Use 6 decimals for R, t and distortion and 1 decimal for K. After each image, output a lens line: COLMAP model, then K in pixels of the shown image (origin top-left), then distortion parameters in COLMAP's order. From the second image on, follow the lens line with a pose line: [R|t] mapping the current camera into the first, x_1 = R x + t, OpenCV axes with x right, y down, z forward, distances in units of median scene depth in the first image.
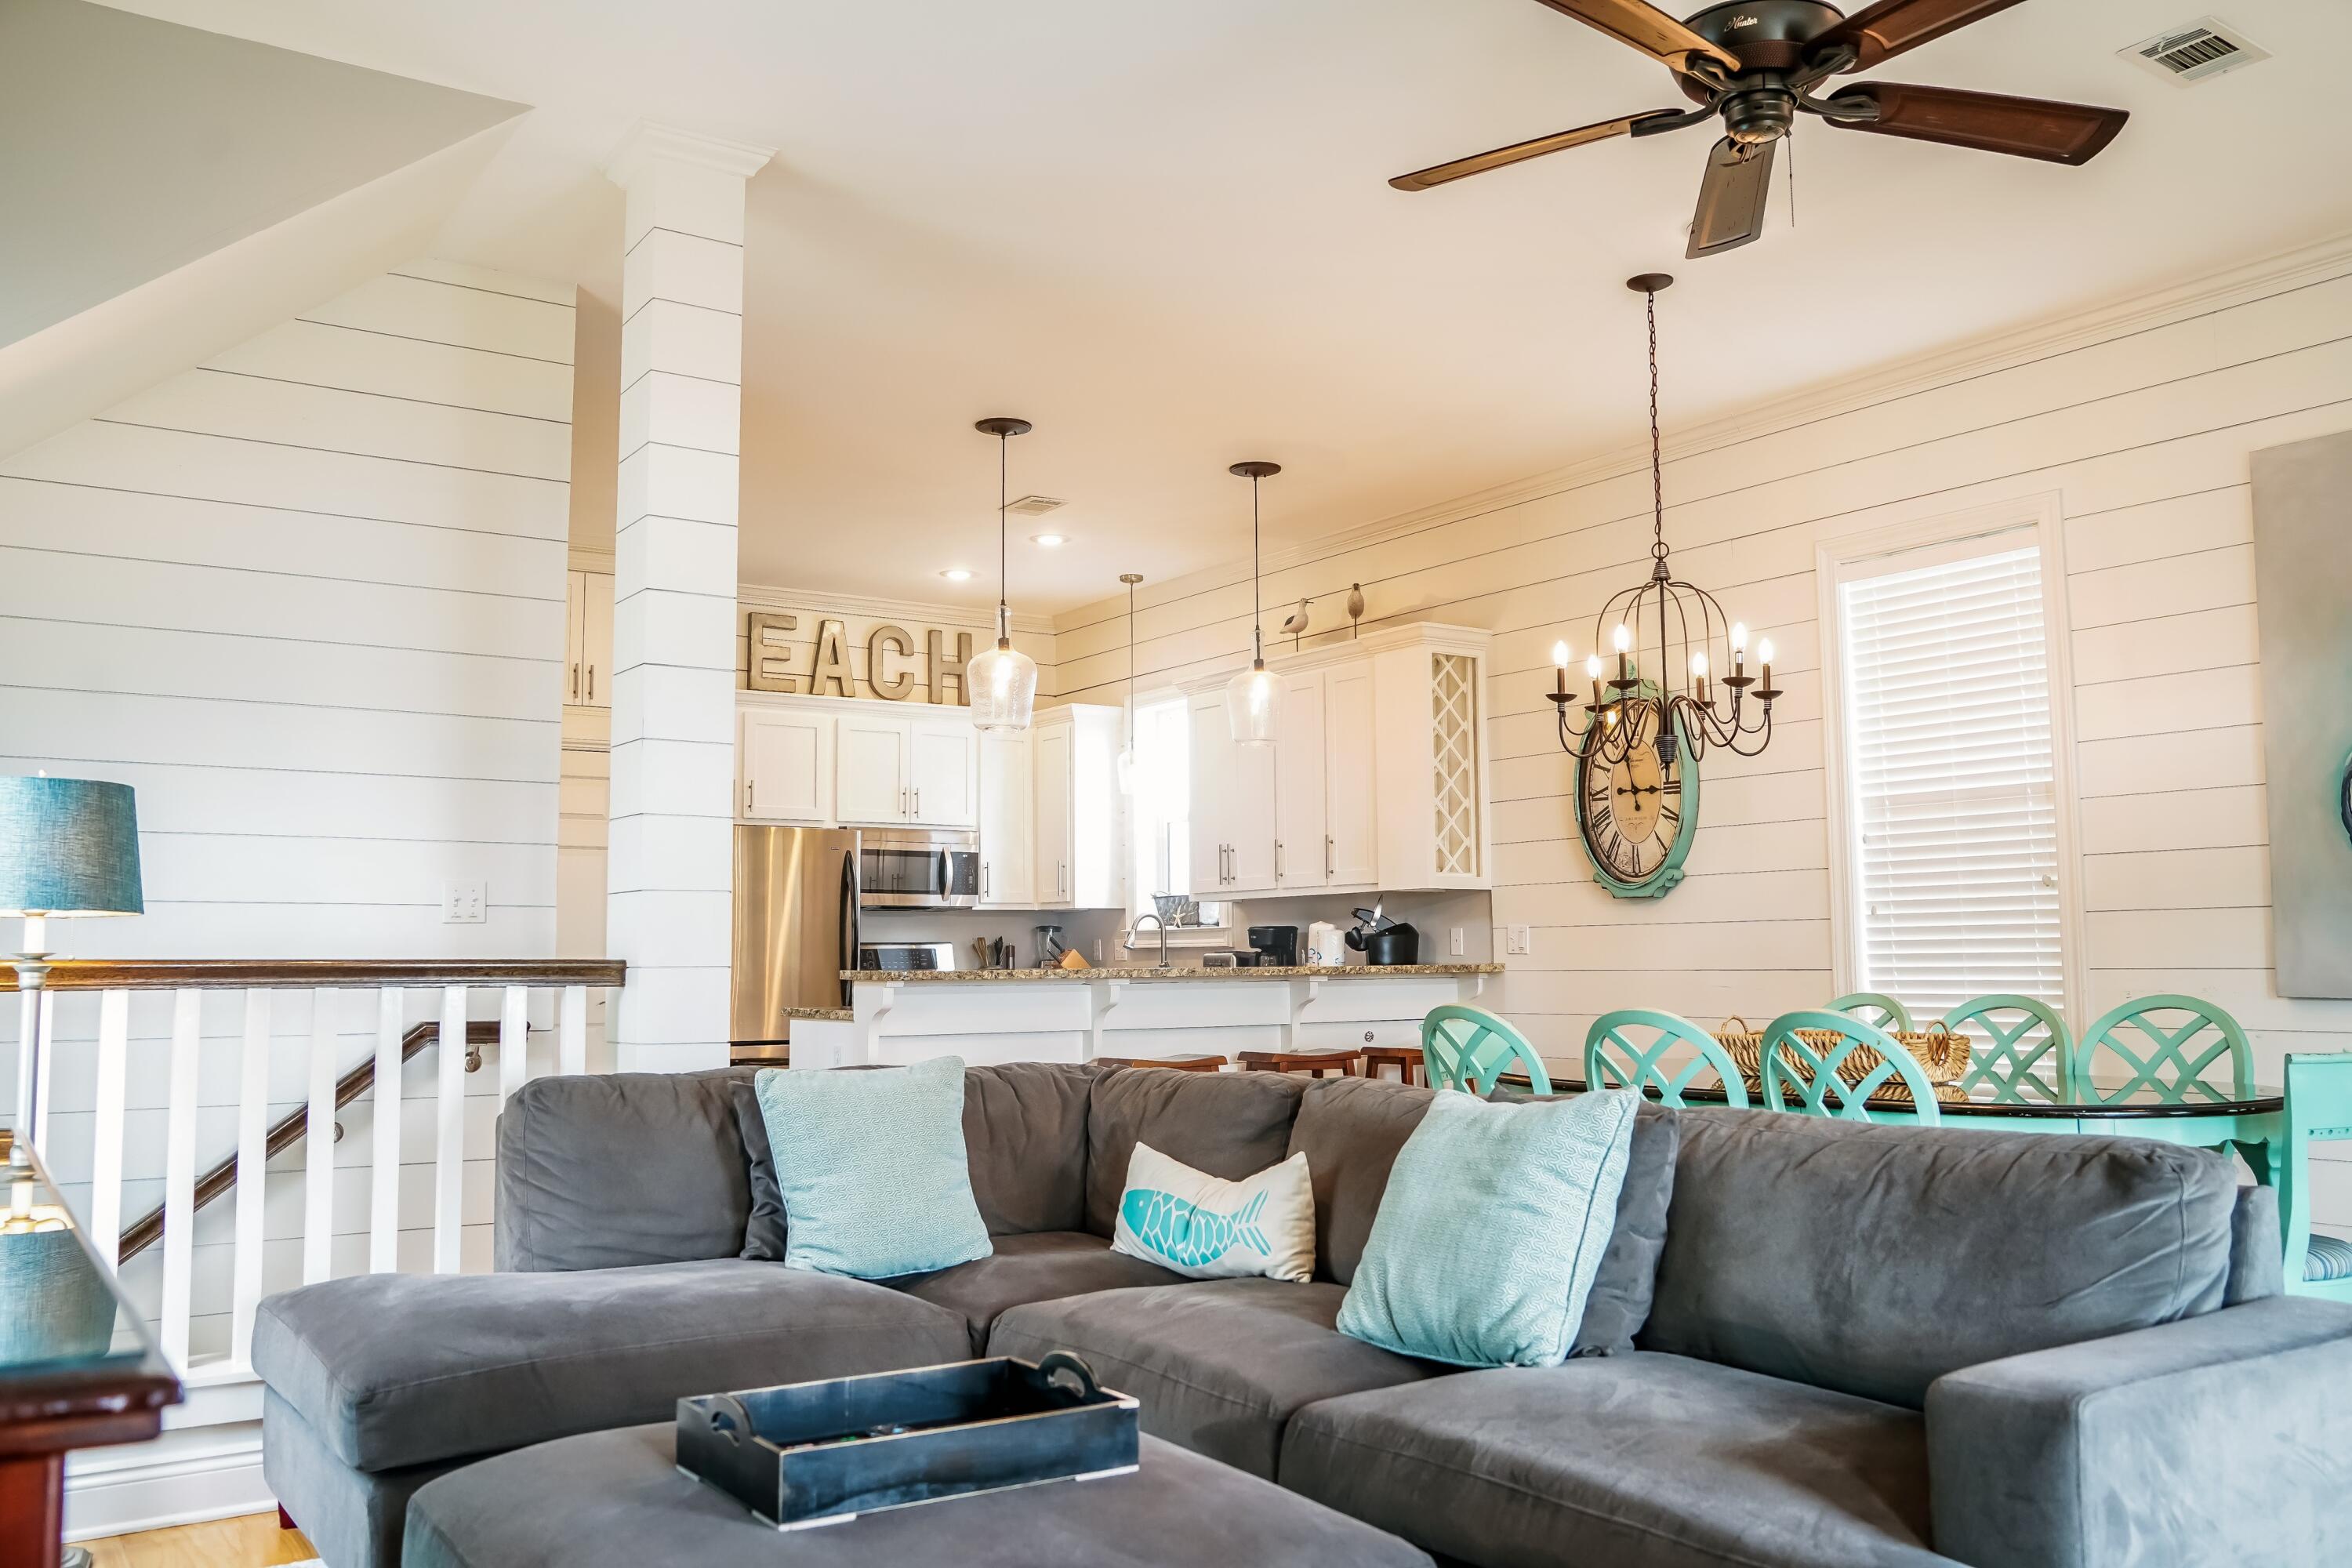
lens RADIAL K [[1979.2, 0, 1186.1], [0, 1979.2, 786.5], [0, 0, 1]] dist [-0.010511, 0.005137]
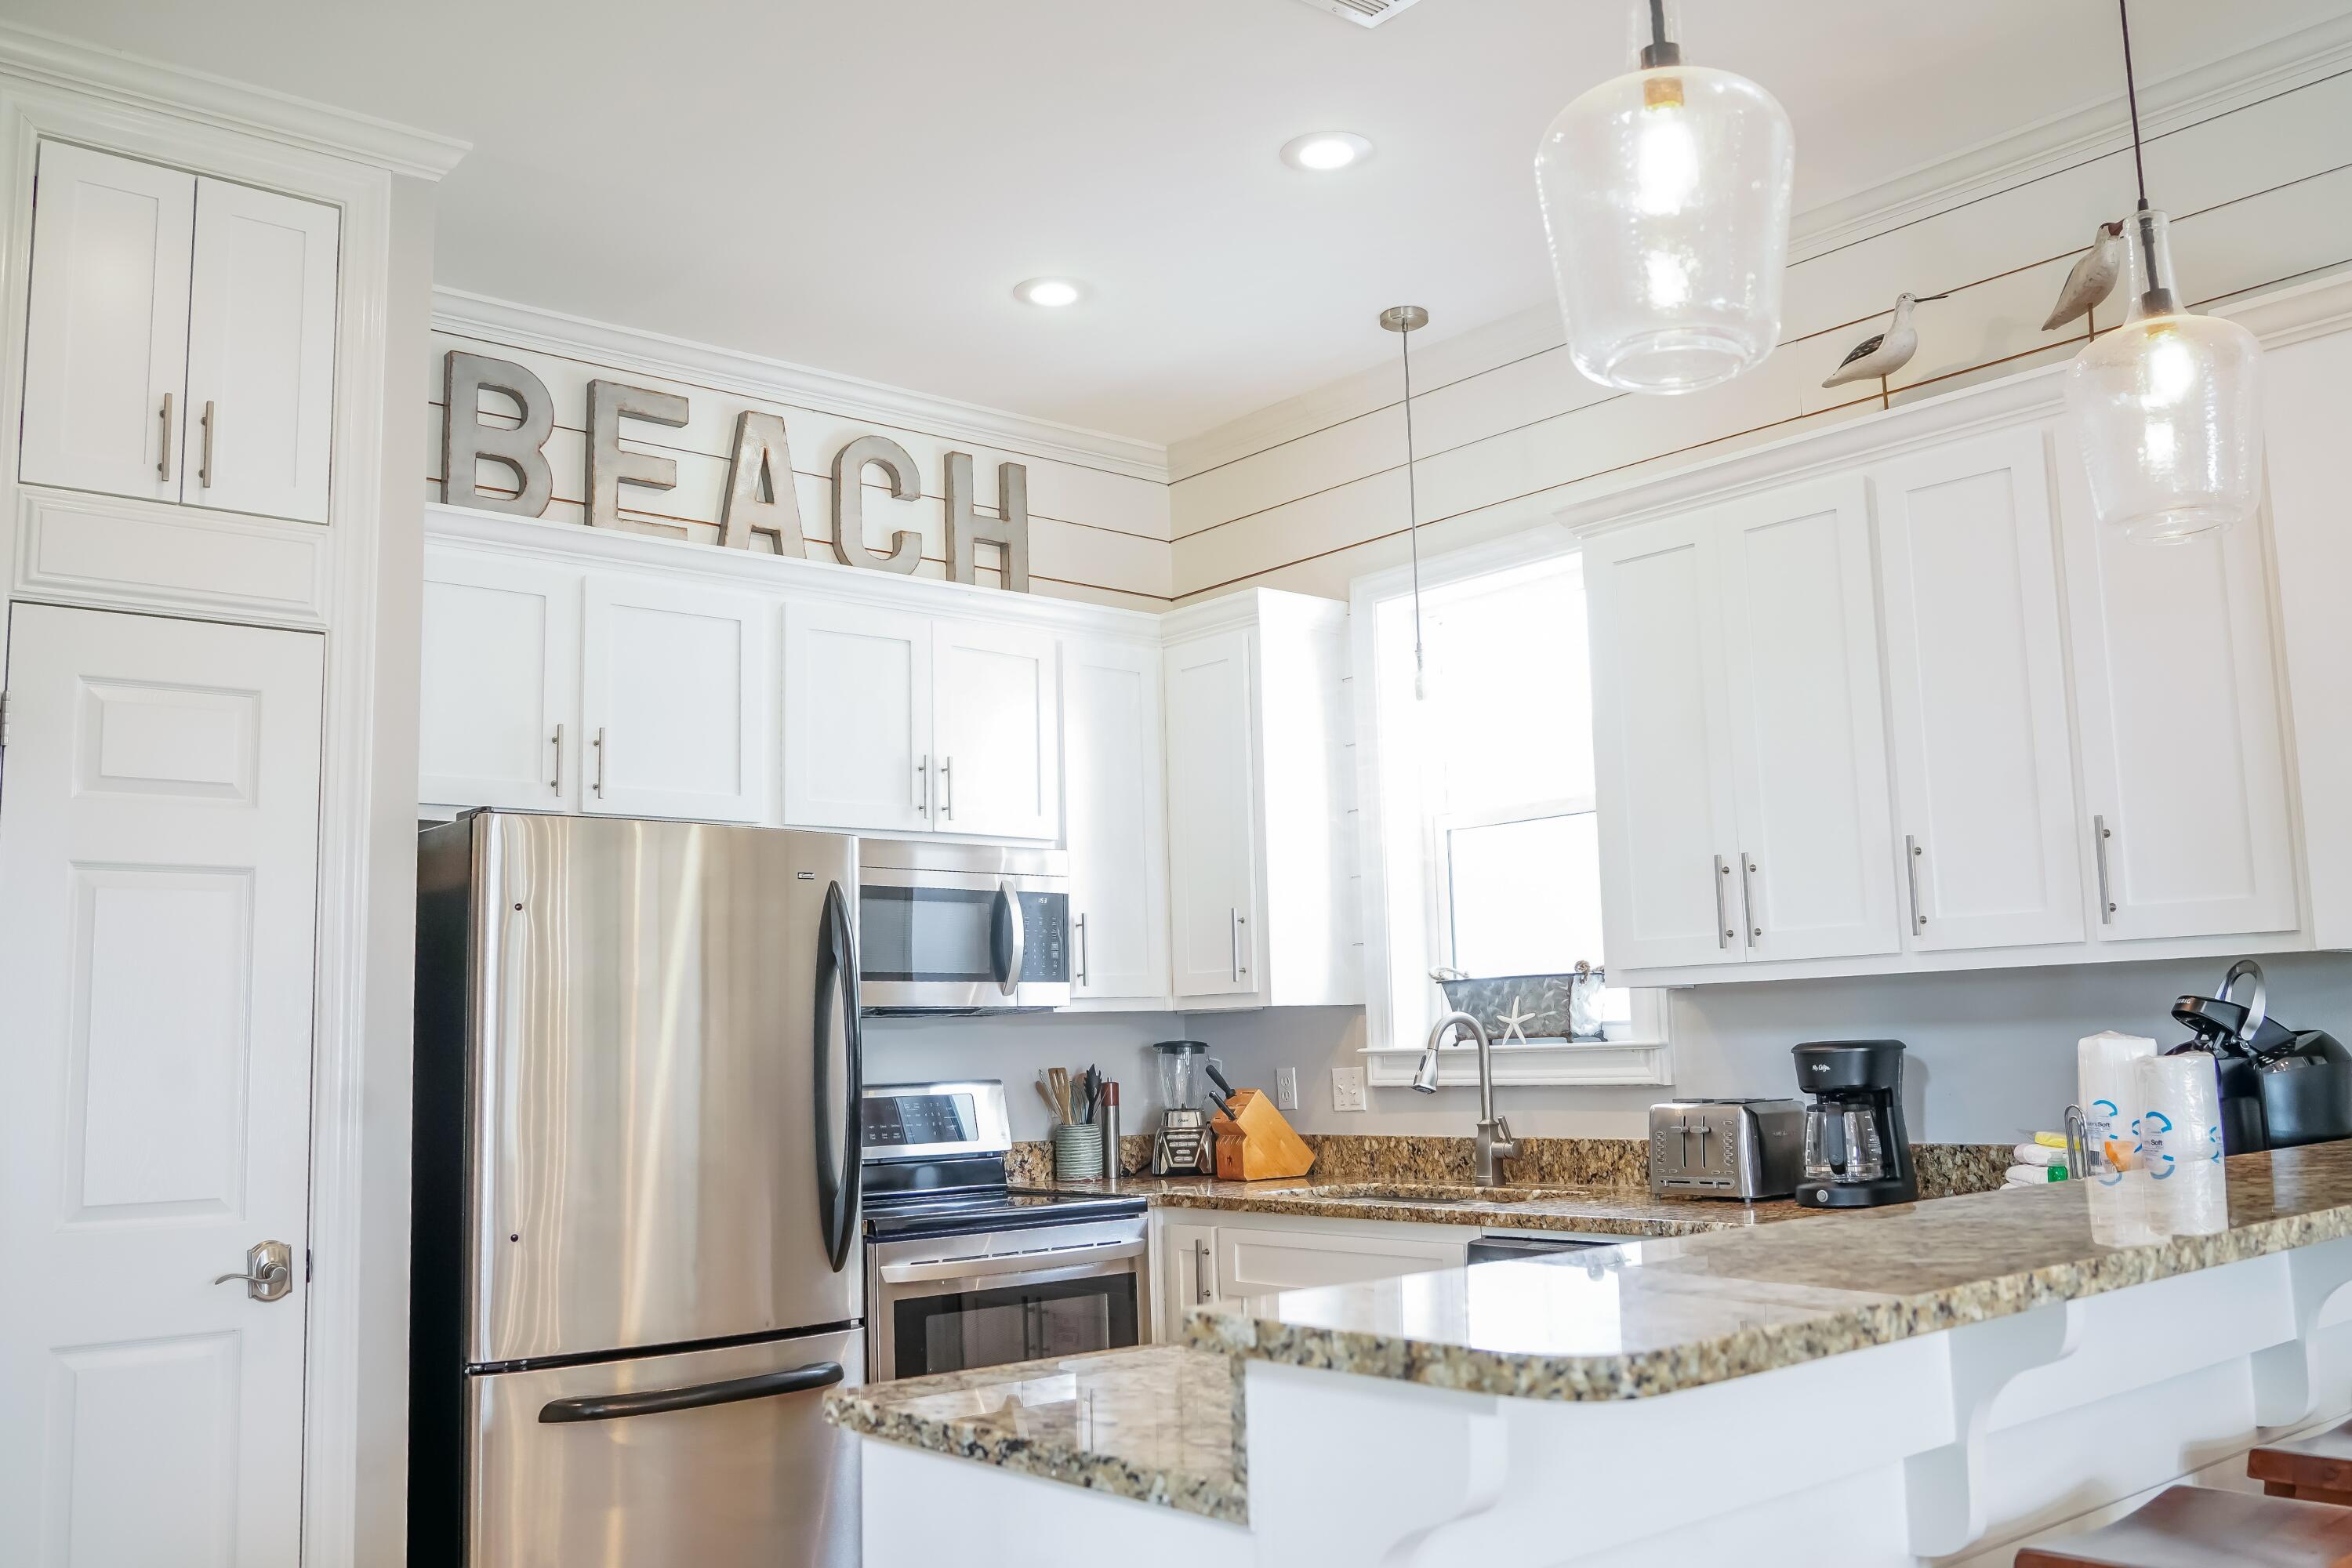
lens RADIAL K [[1979.2, 0, 1161.7], [0, 1979.2, 778.9], [0, 0, 1]] dist [-0.010511, 0.005137]
pose [[0.993772, -0.001997, 0.111418, -0.135924], [0.007279, 0.998867, -0.047028, 0.028370], [-0.111198, 0.047546, 0.992660, 0.515231]]
